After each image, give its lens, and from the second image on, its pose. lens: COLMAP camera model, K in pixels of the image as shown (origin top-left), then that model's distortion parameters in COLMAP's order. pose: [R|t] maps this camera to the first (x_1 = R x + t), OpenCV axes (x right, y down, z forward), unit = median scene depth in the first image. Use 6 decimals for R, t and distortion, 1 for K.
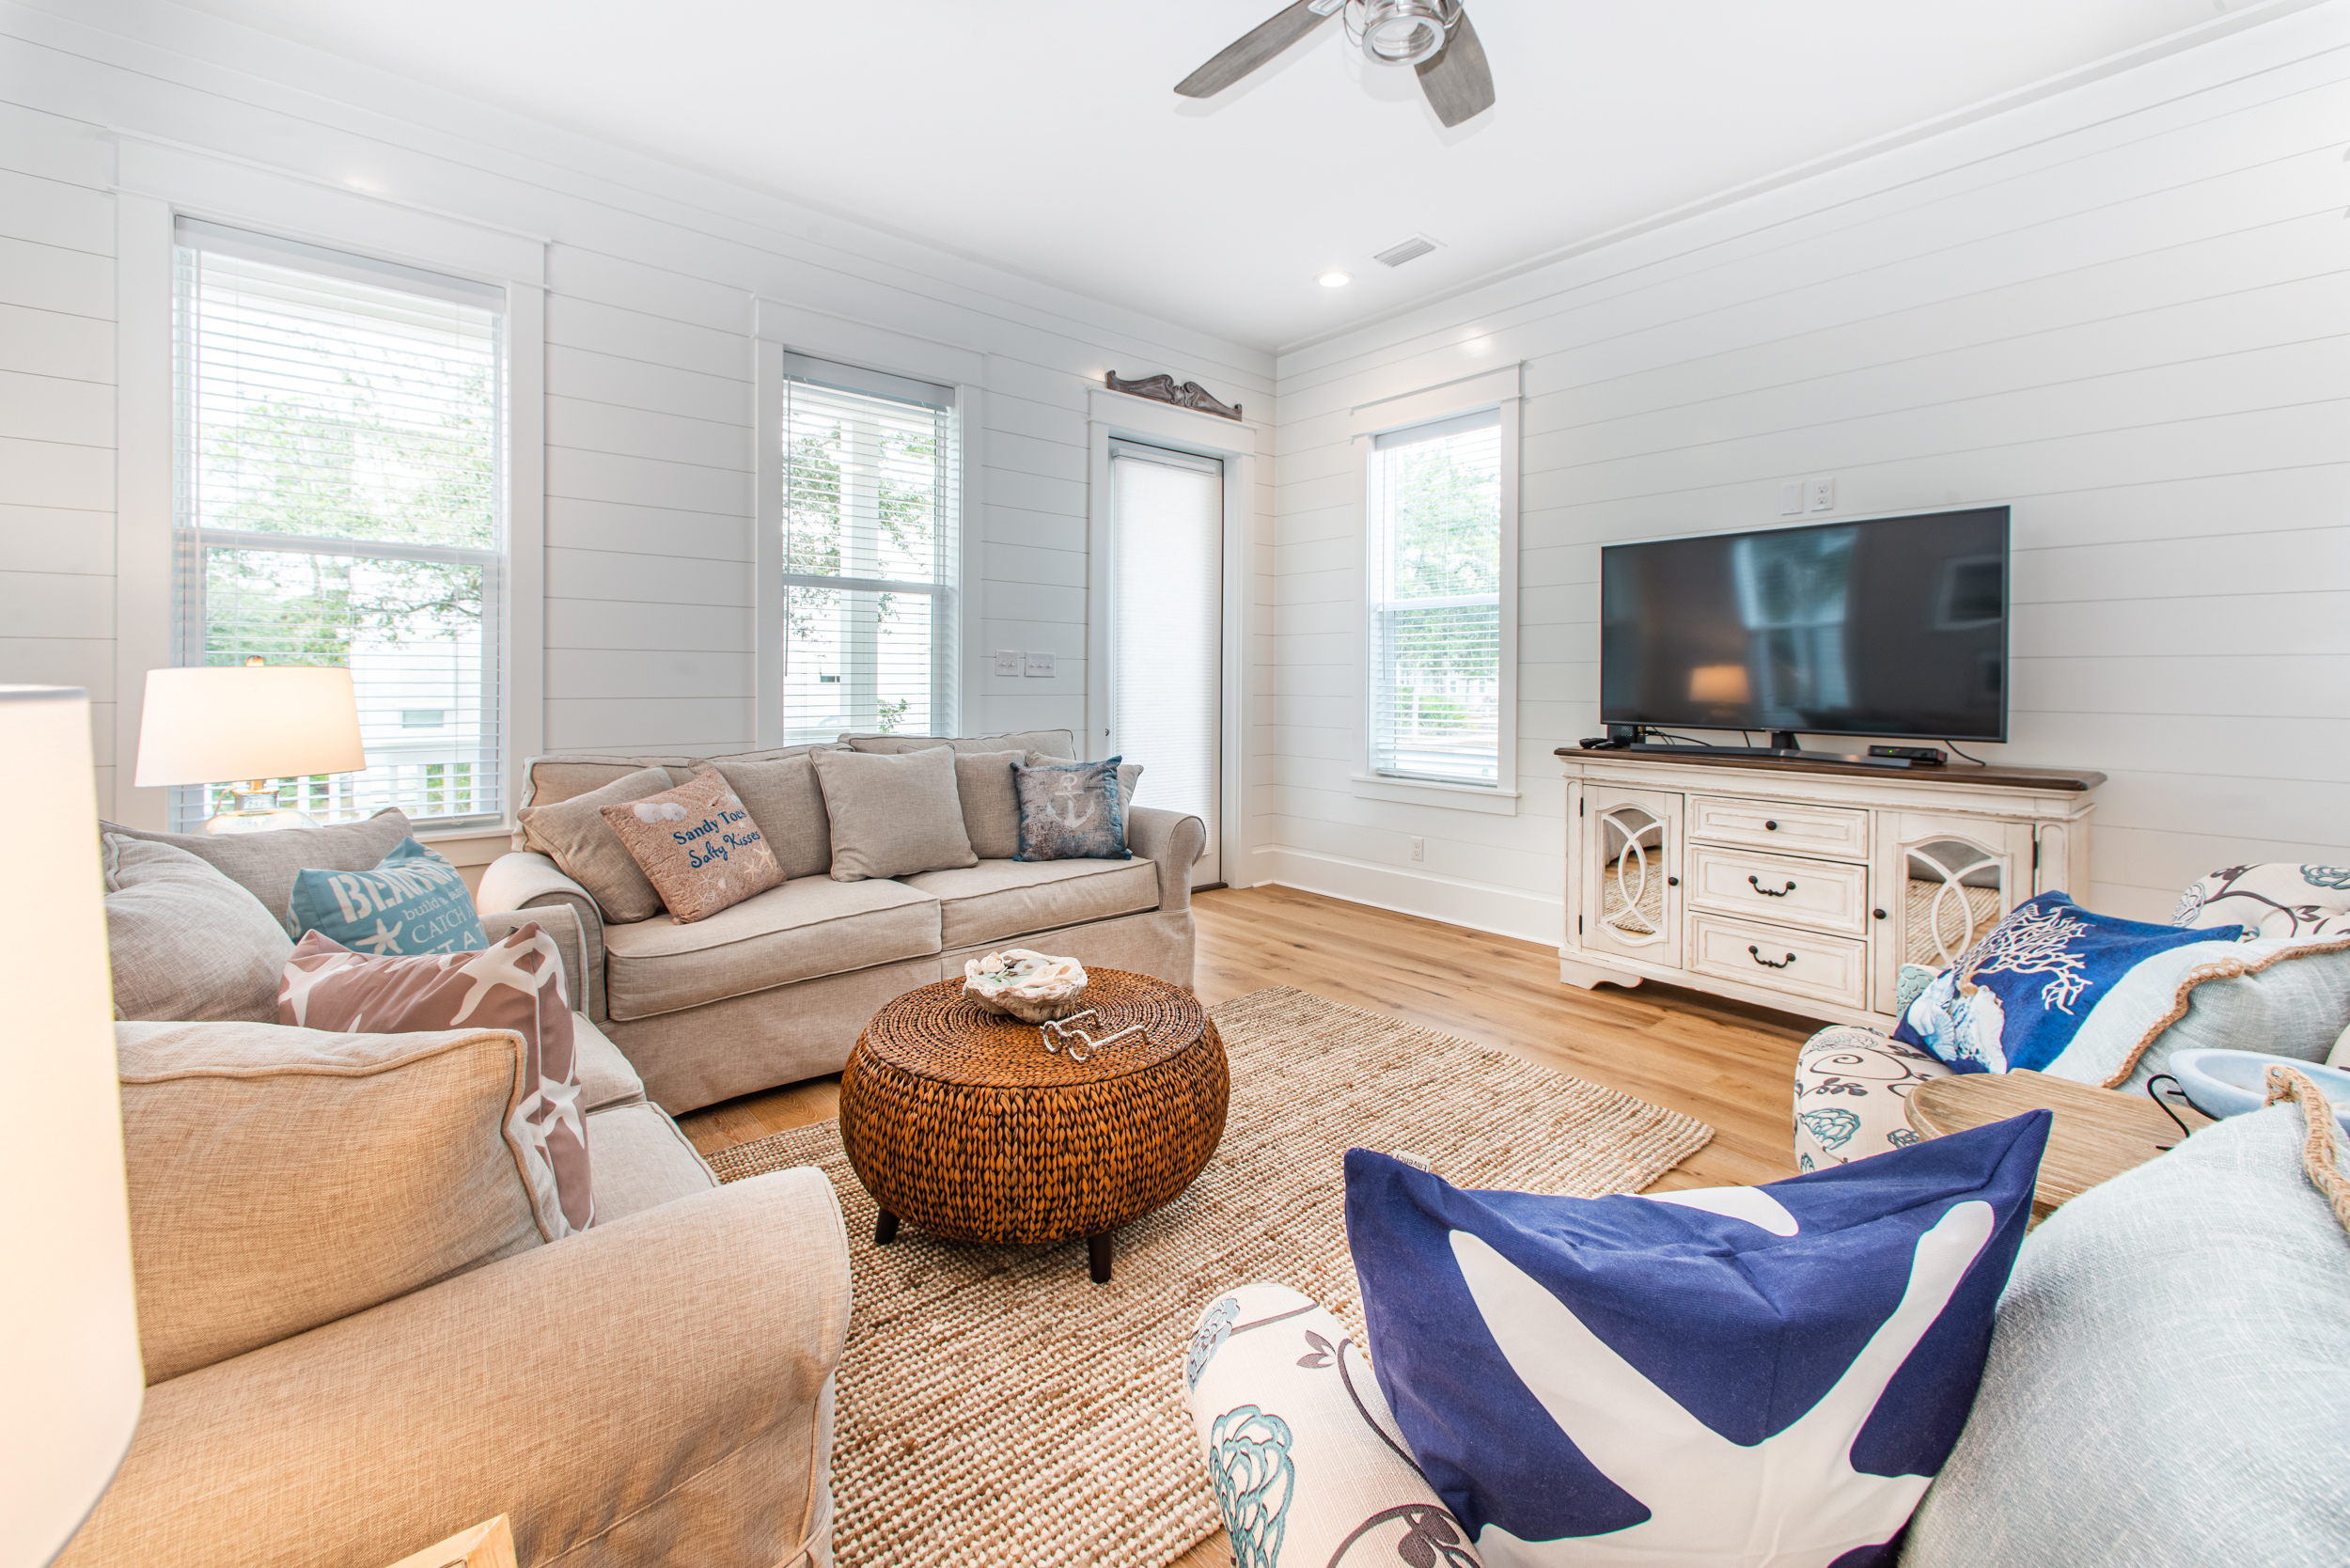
lens RADIAL K [[943.8, 0, 1204.3], [0, 943.8, 681.0], [0, 0, 1]] dist [0.001613, -0.000143]
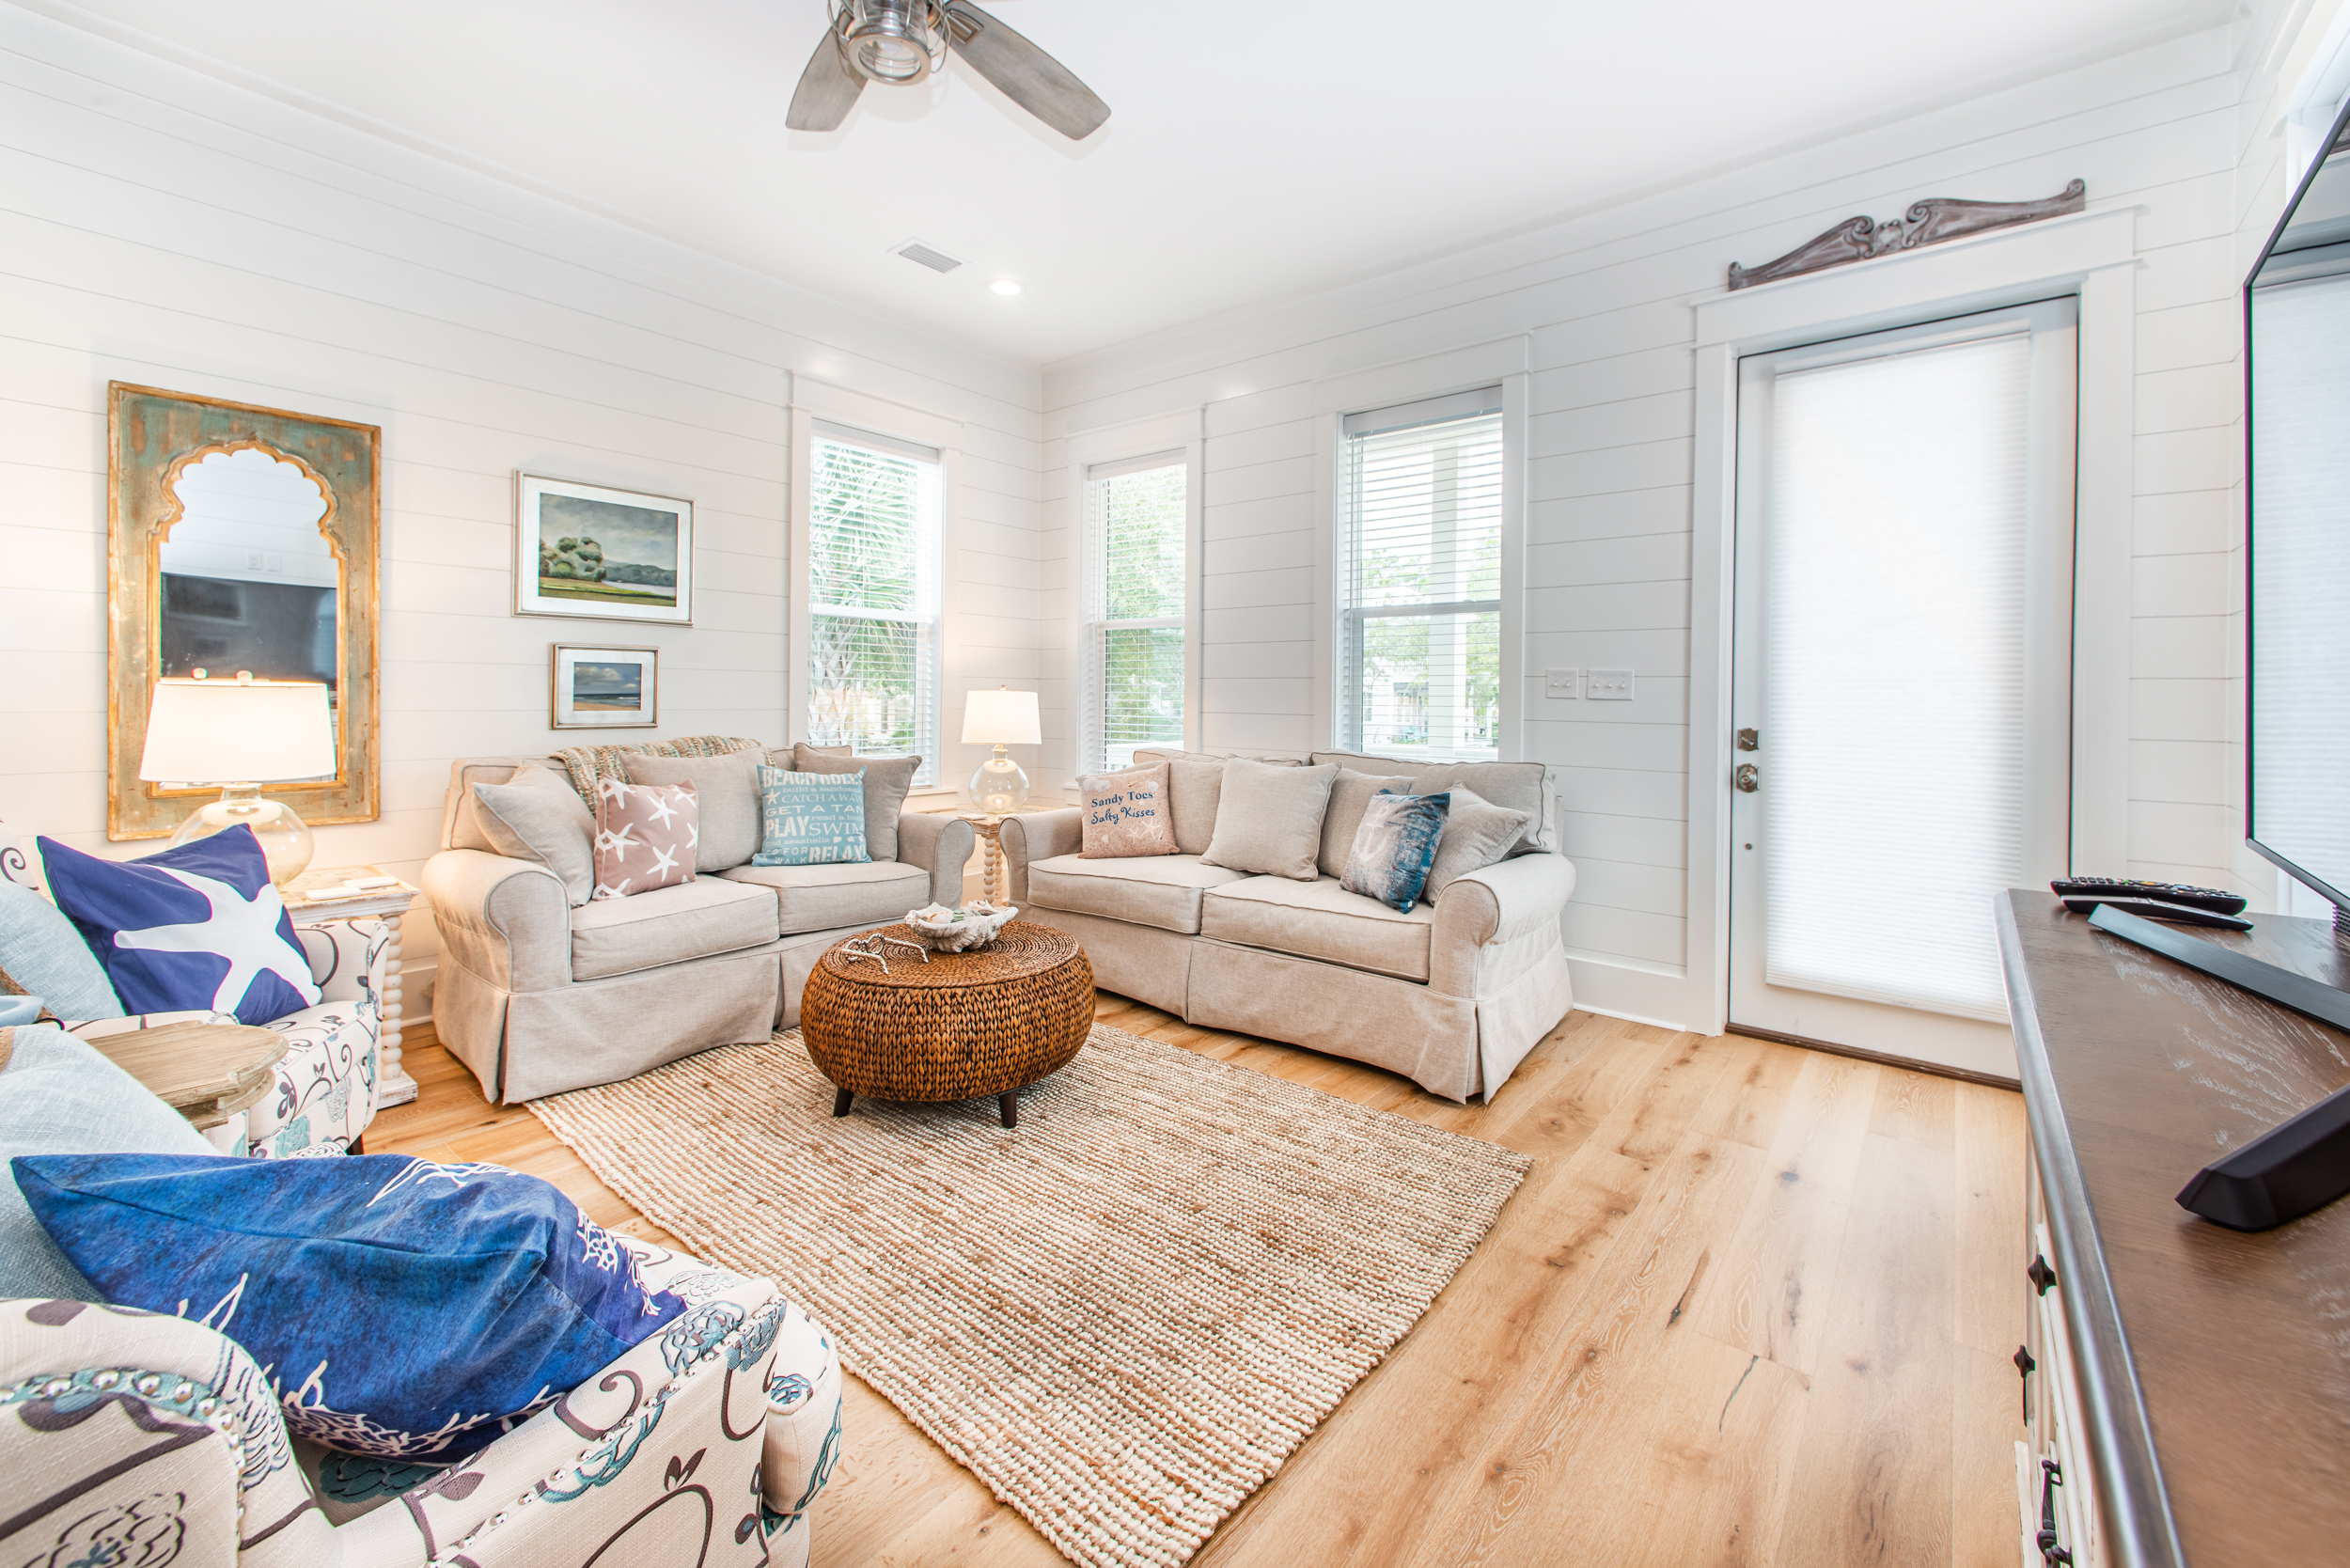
lens RADIAL K [[943.8, 0, 1159.9], [0, 943.8, 699.3], [0, 0, 1]] dist [0.001613, -0.000143]
pose [[0.170575, 0.001717, -0.985343, 0.597679], [-0.011545, 0.999933, -0.000256, -0.000062], [0.985277, 0.011419, 0.170583, 0.532717]]
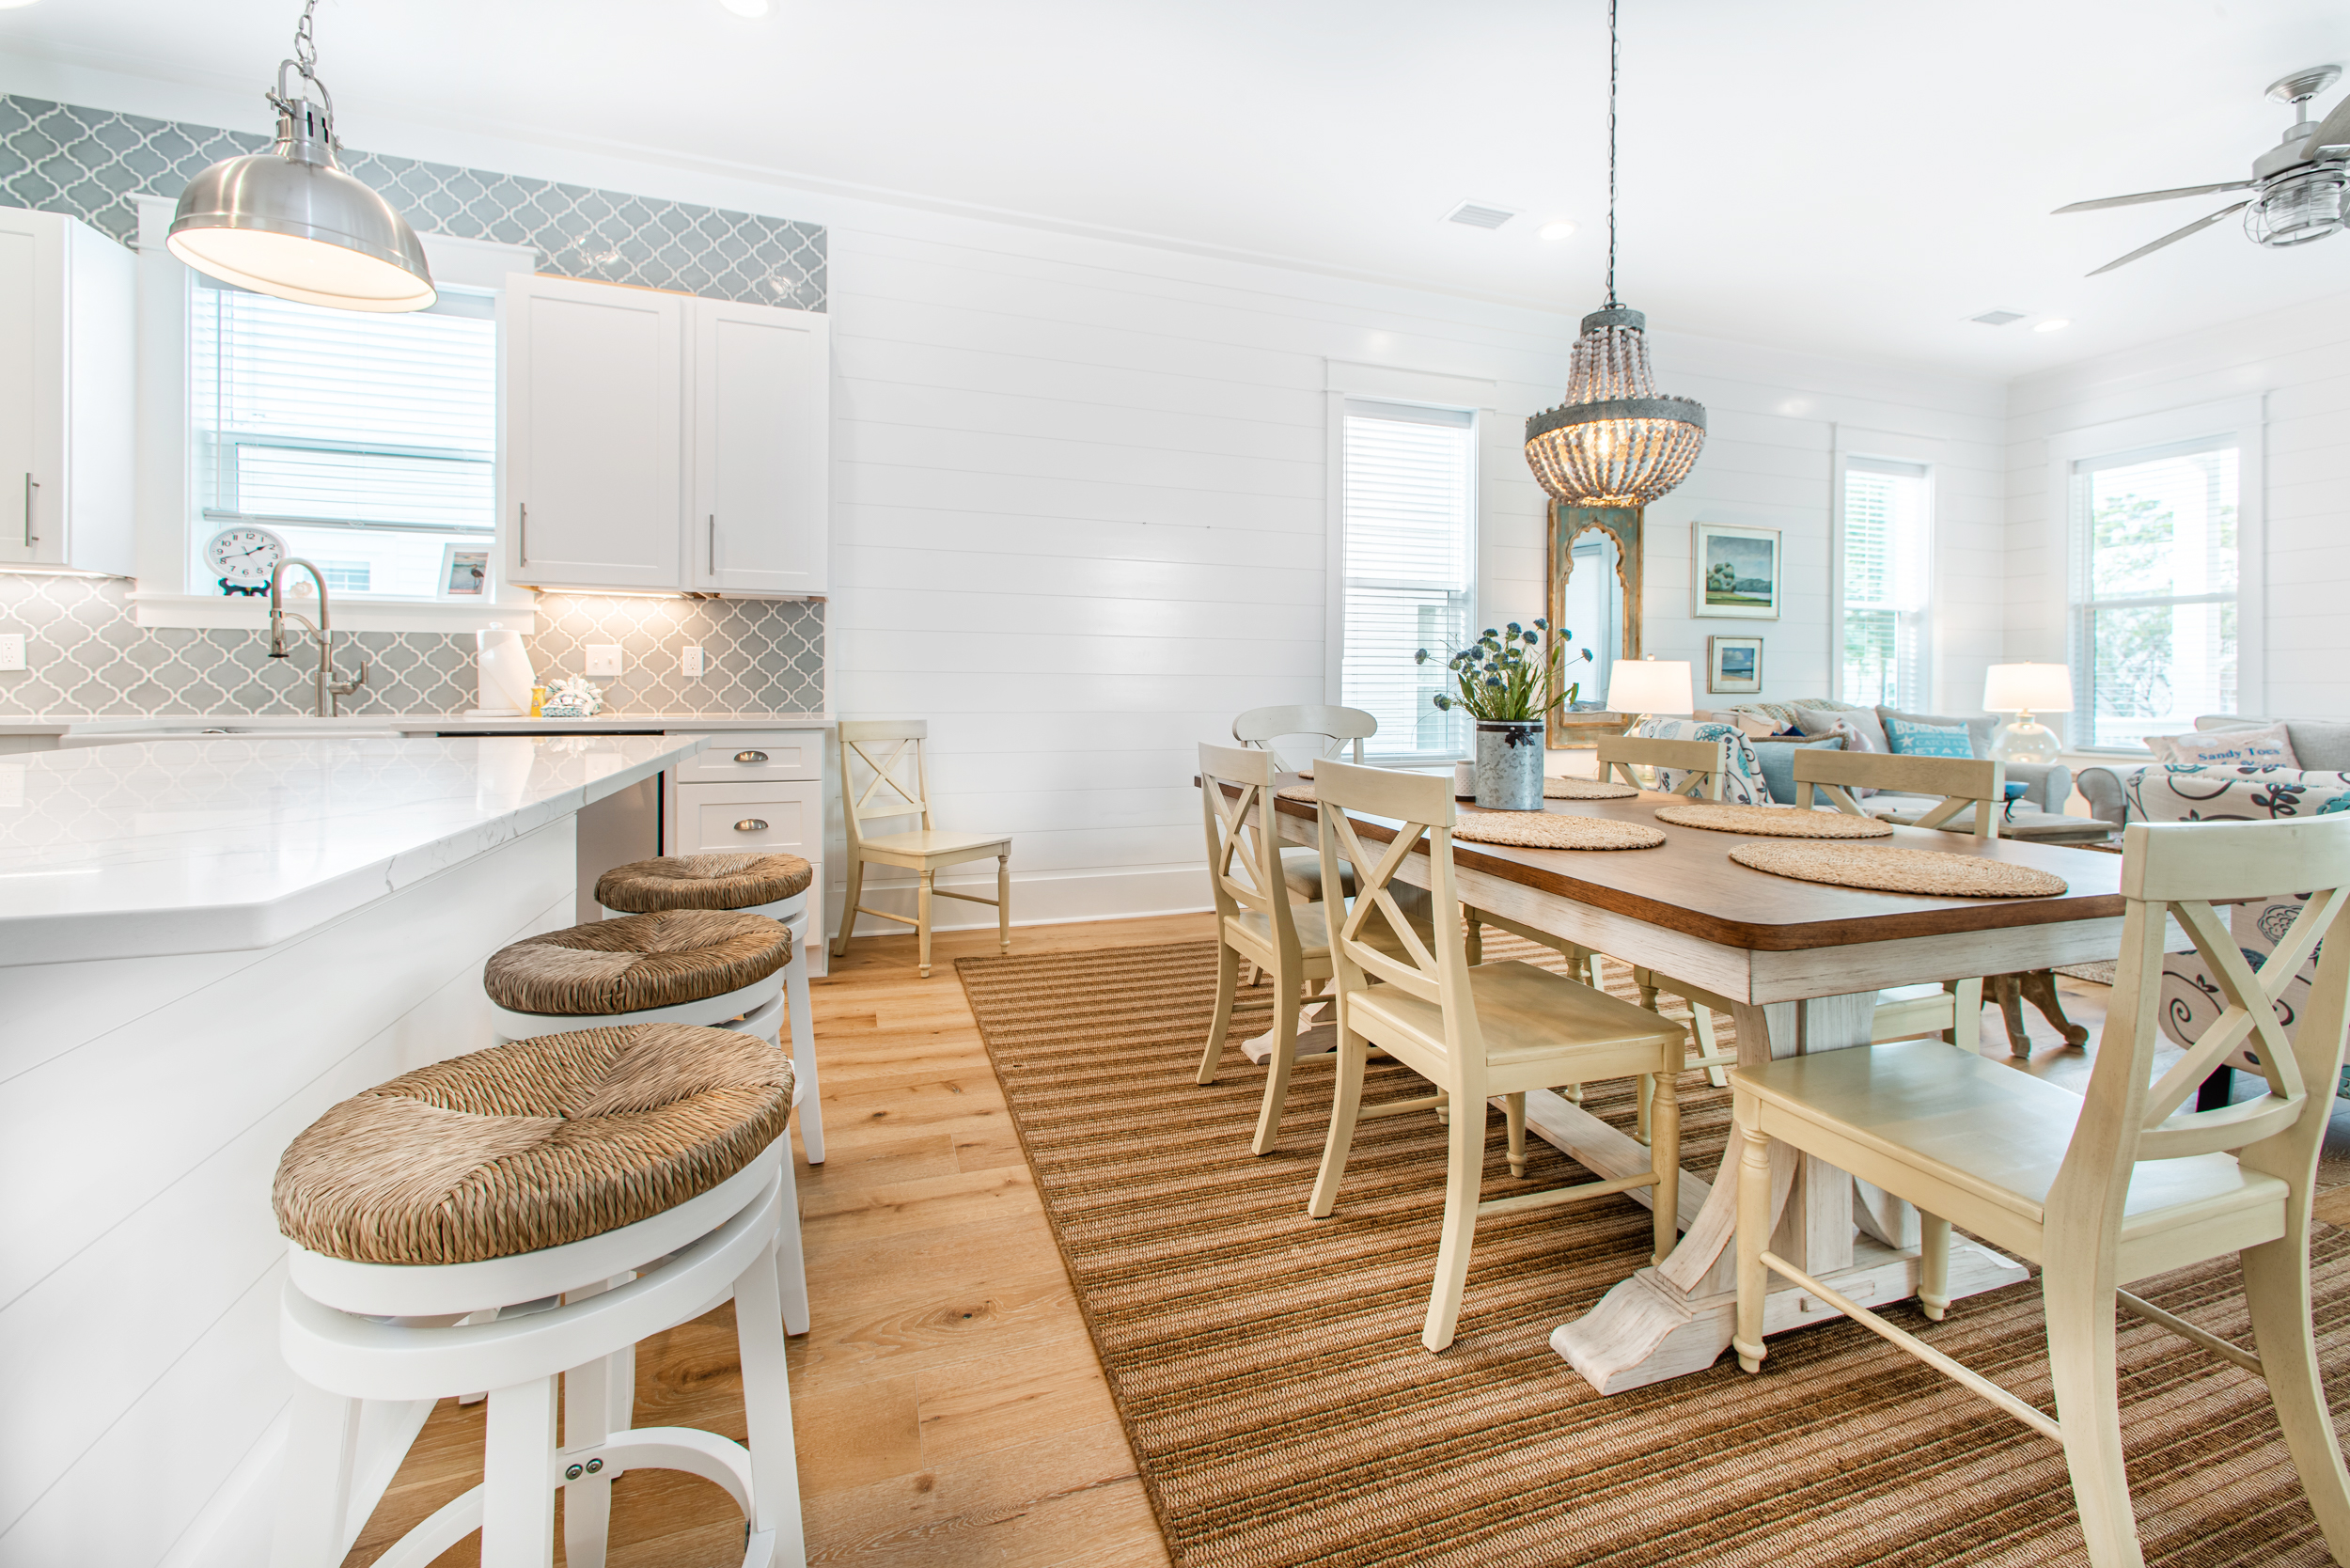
lens RADIAL K [[943.8, 0, 1152.5], [0, 943.8, 692.8], [0, 0, 1]] dist [0.001613, -0.000143]
pose [[-0.366714, -0.003264, -0.930328, 1.135659], [-0.008344, 0.999965, -0.000220, 0.040550], [0.930296, 0.007682, -0.366728, -0.110894]]
